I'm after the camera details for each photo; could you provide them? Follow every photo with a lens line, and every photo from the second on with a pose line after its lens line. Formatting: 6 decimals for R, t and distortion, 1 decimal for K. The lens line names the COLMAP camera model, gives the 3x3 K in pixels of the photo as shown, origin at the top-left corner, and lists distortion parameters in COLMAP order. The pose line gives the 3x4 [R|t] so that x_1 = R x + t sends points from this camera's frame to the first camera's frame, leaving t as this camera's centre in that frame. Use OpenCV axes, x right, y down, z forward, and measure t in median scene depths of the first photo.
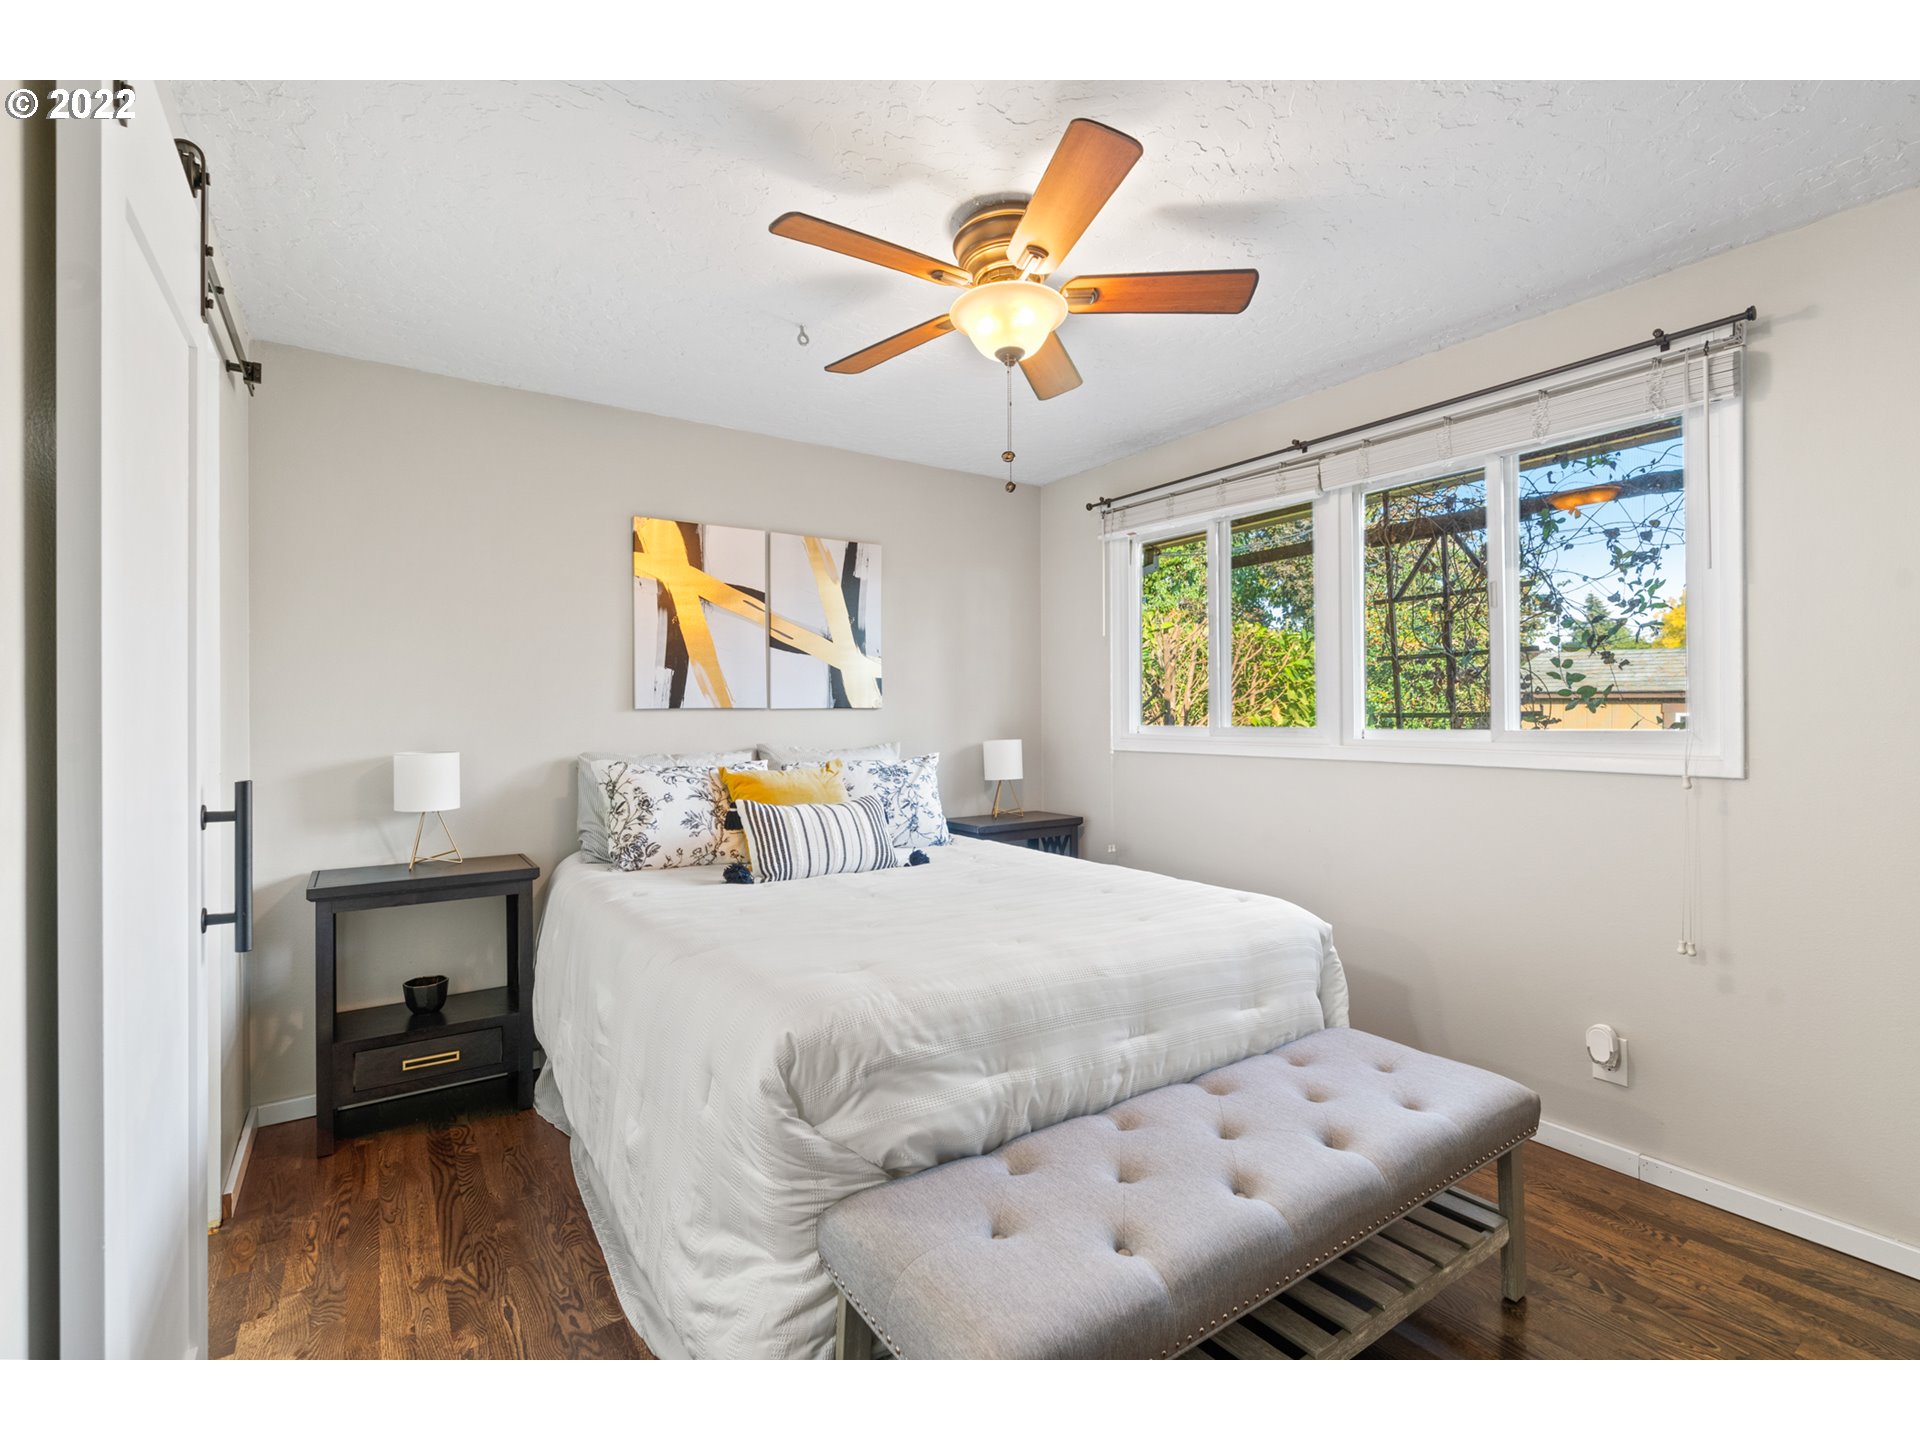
lens RADIAL K [[893.4, 0, 960.0], [0, 893.4, 720.0], [0, 0, 1]] dist [0.000613, -0.000055]
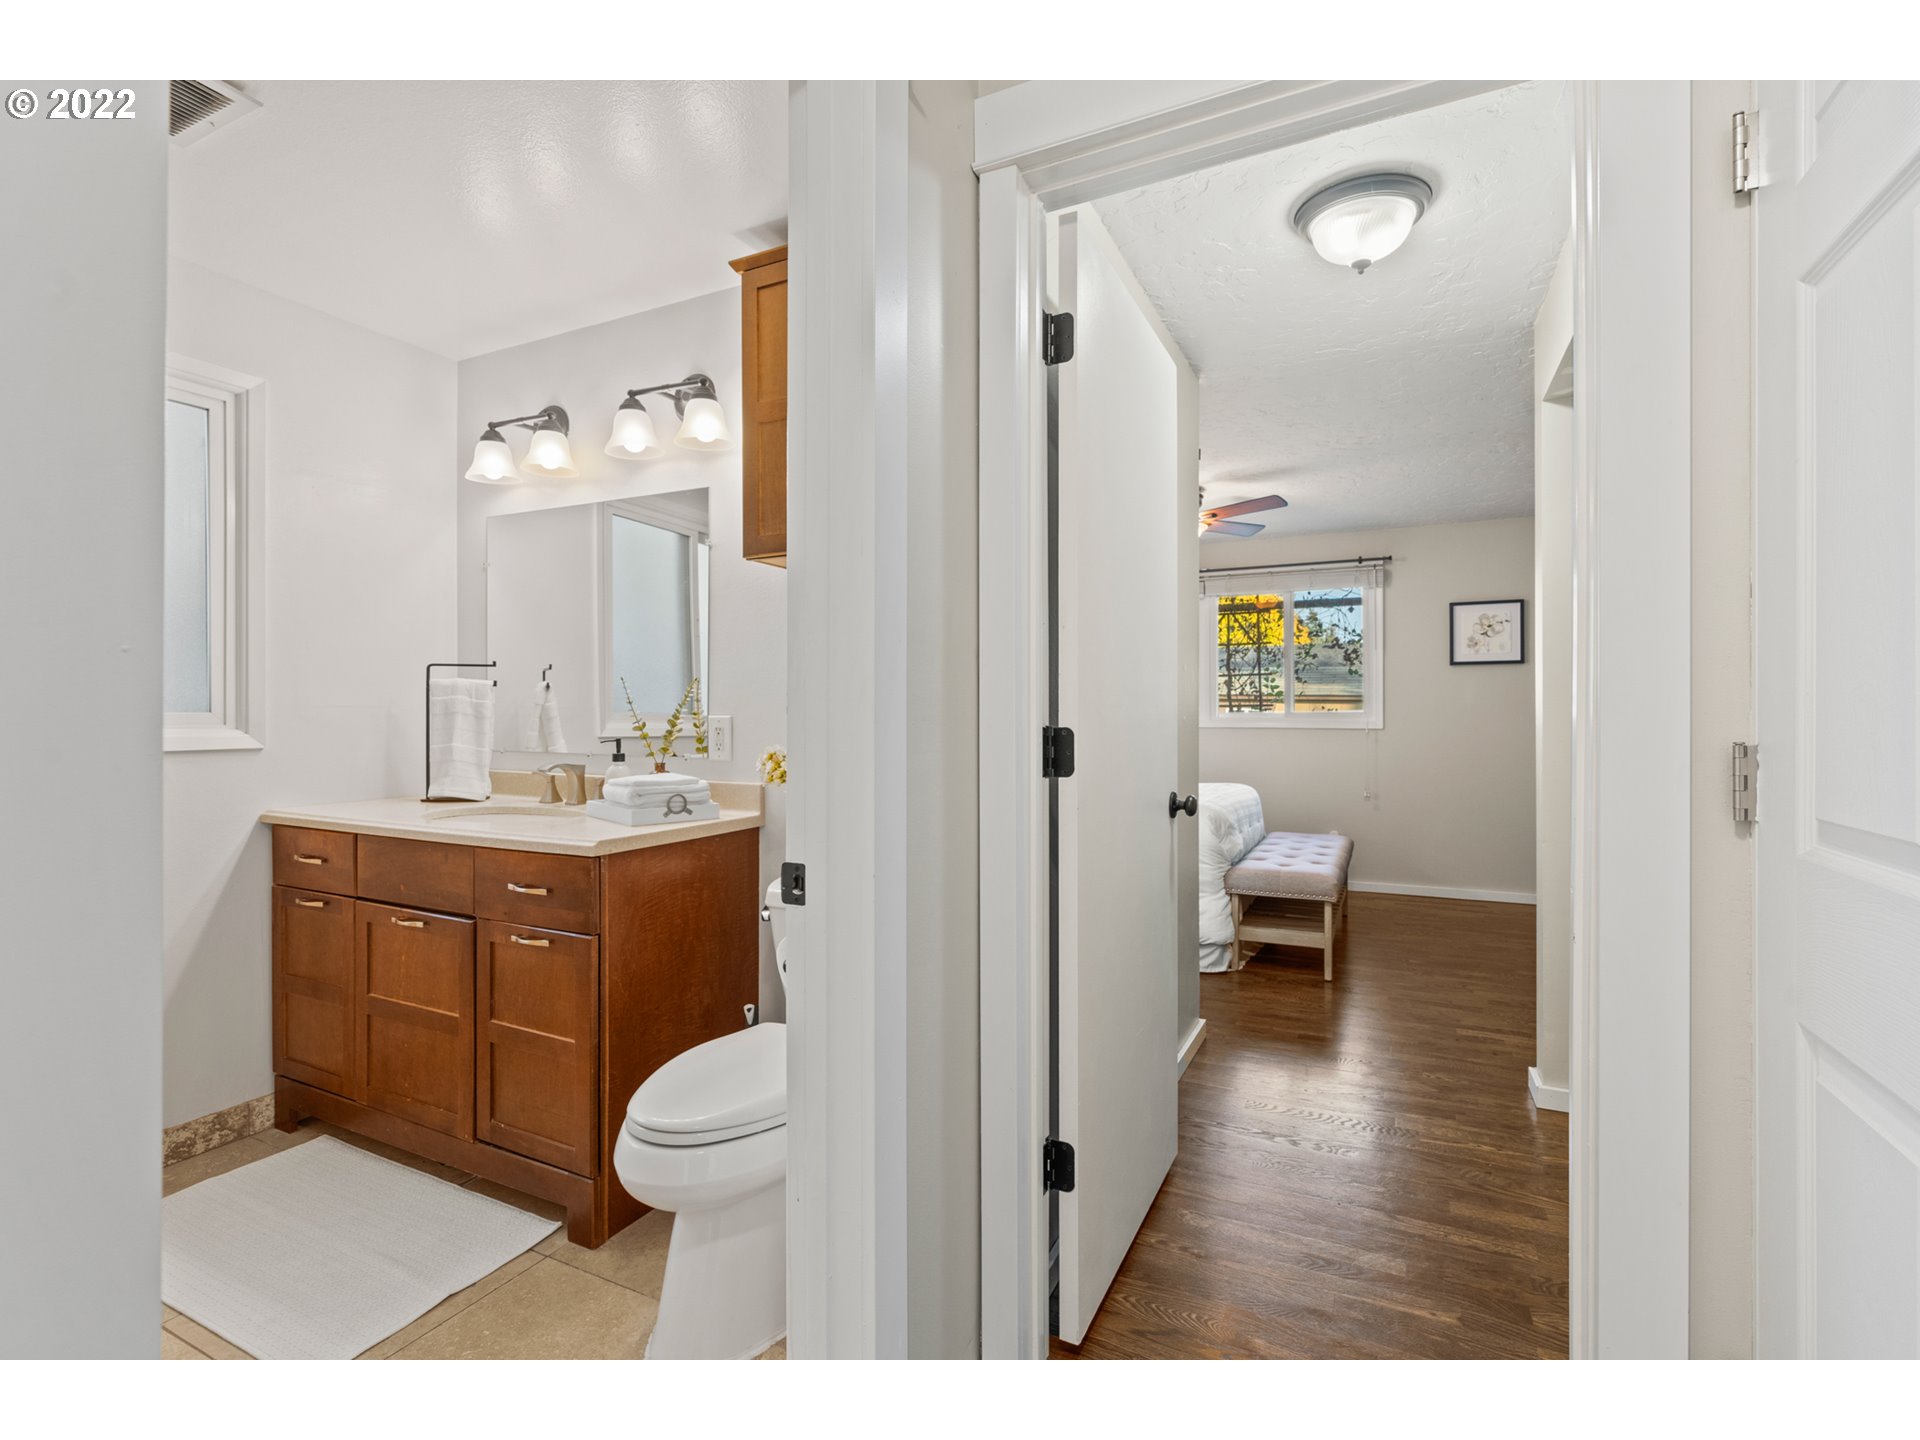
lens RADIAL K [[893.4, 0, 960.0], [0, 893.4, 720.0], [0, 0, 1]] dist [0.000613, -0.000055]
pose [[0.874097, -0.006253, 0.485711, -1.479926], [0.001336, 0.999944, 0.010469, 0.008398], [-0.485749, -0.008503, 0.874057, -0.696753]]
